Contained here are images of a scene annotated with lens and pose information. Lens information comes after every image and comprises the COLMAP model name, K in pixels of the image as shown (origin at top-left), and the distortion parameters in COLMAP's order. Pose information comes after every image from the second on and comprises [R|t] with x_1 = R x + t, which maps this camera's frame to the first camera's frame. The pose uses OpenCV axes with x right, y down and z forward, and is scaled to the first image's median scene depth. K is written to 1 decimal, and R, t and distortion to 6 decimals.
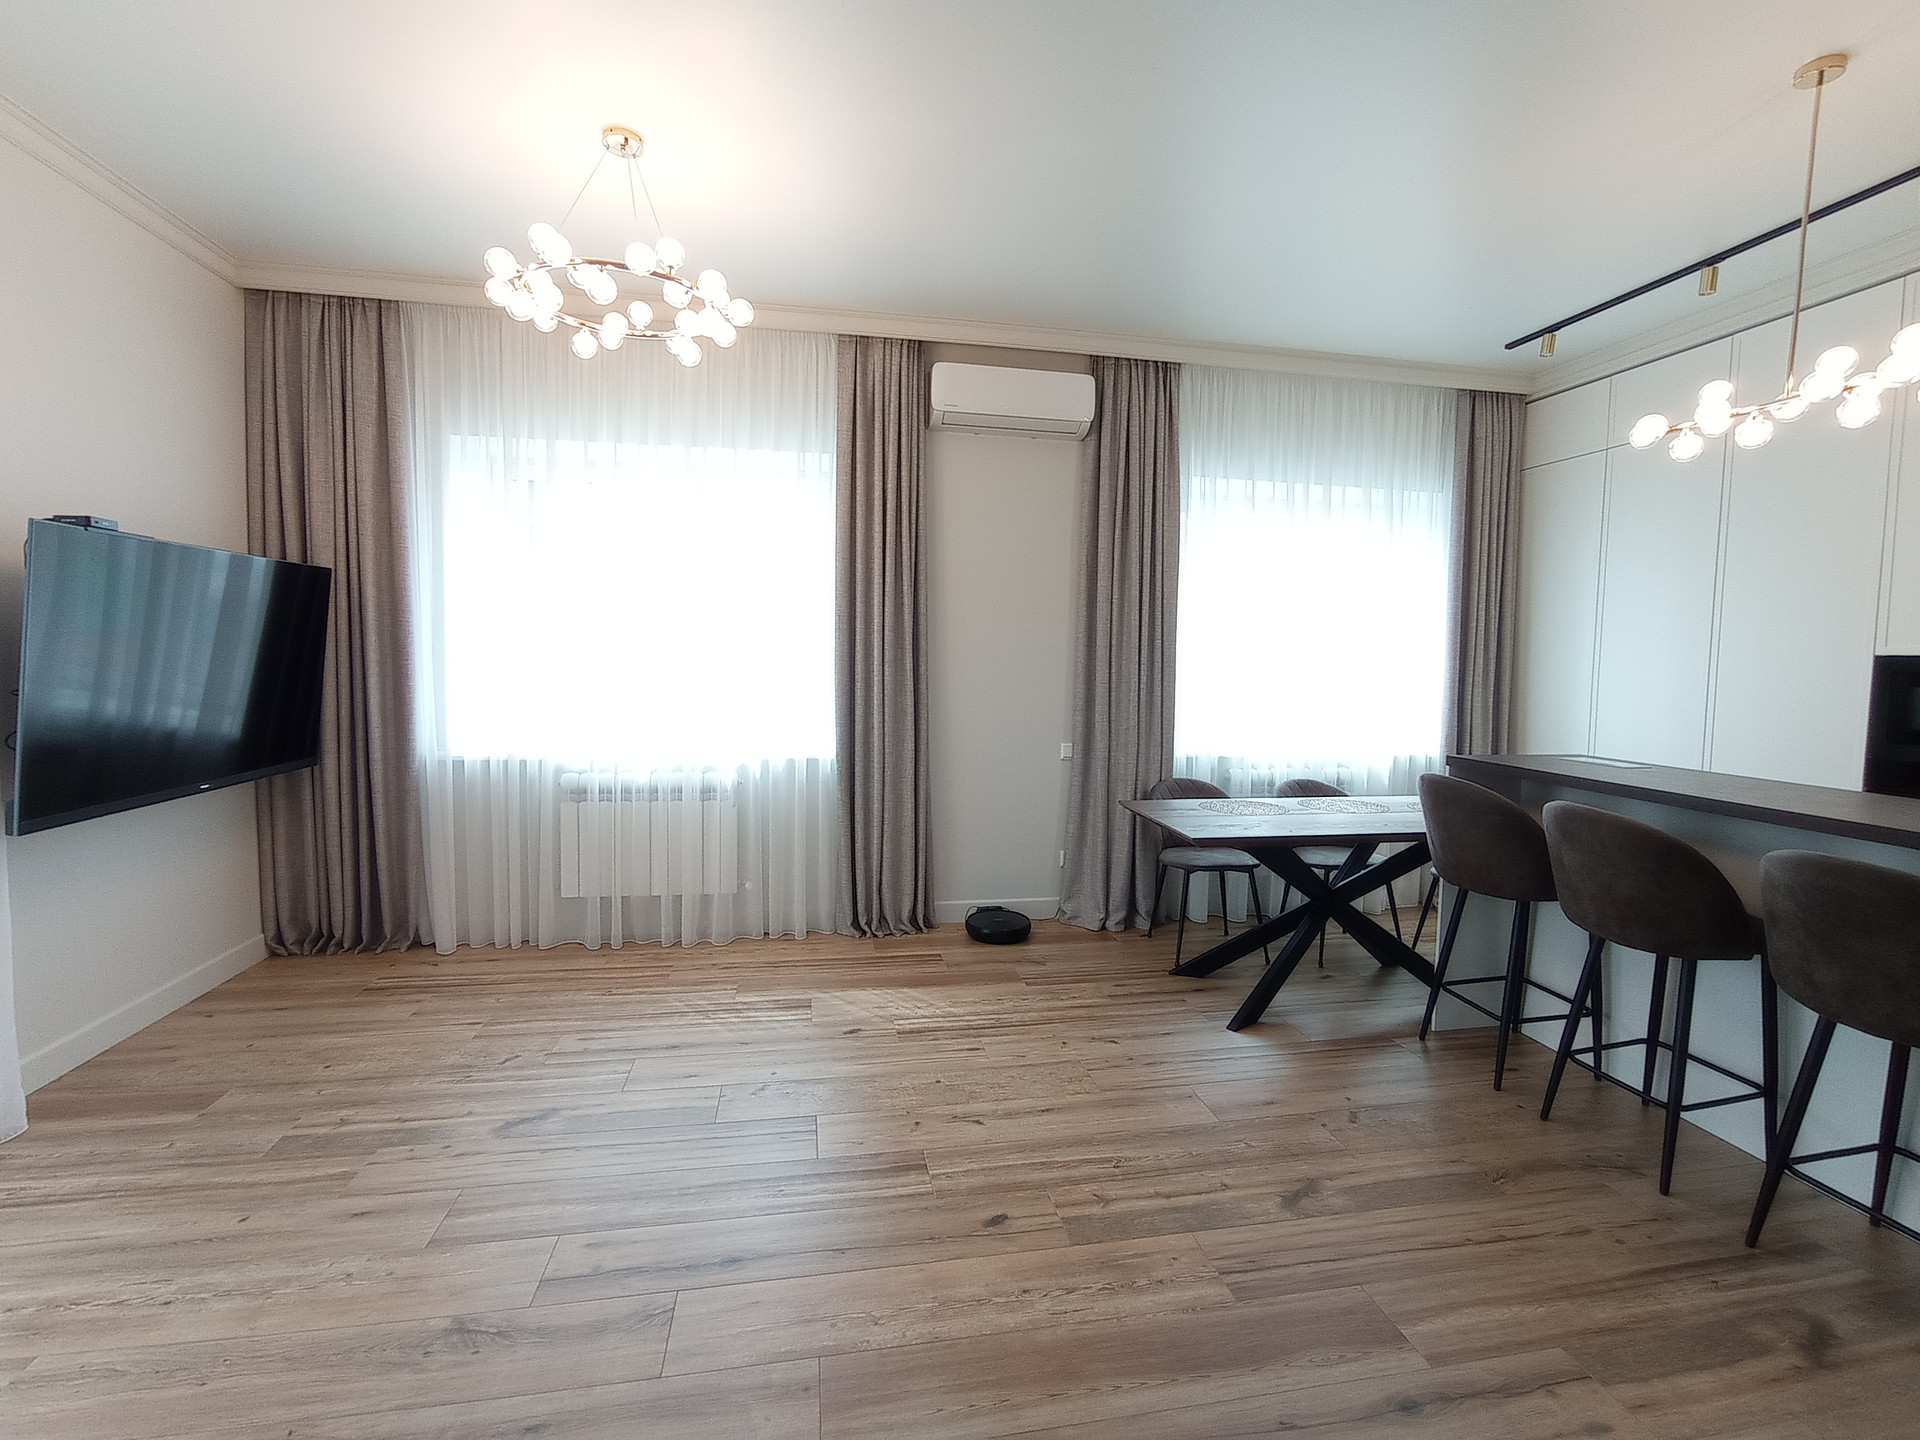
lens RADIAL K [[862.1, 0, 967.9], [0, 862.1, 711.1], [0, 0, 1]] dist [-0.028857, 0.006172]
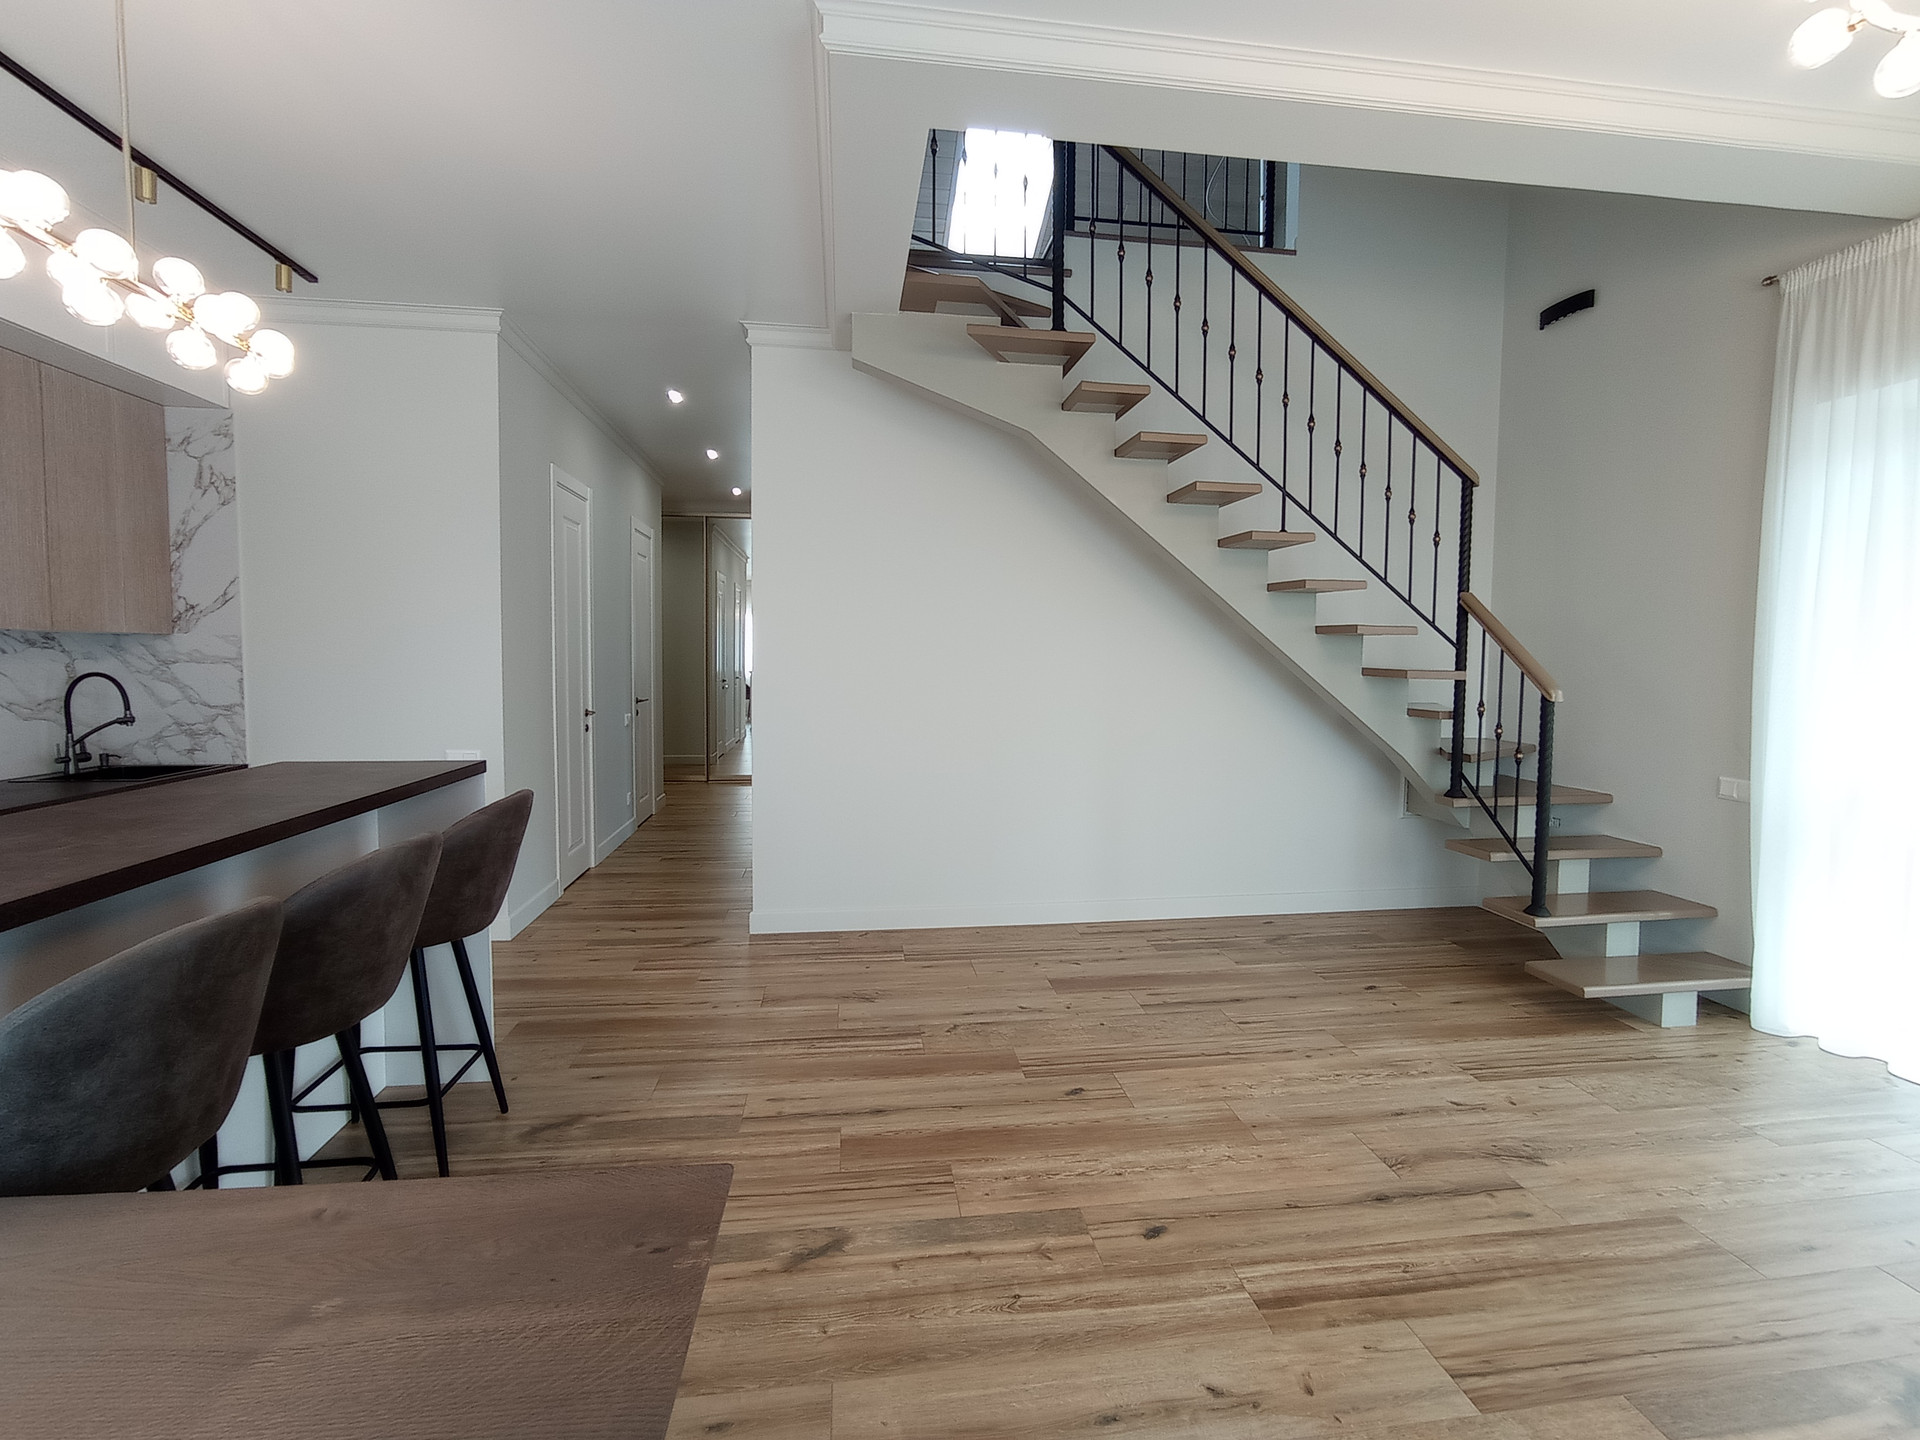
lens RADIAL K [[862.1, 0, 967.8], [0, 862.1, 712.4], [0, 0, 1]] dist [-0.028857, 0.006172]
pose [[-0.998416, -0.028697, 0.048383, 0.190162], [-0.022411, 0.991803, 0.125797, -0.102096], [-0.051597, 0.124514, -0.990875, 1.667102]]
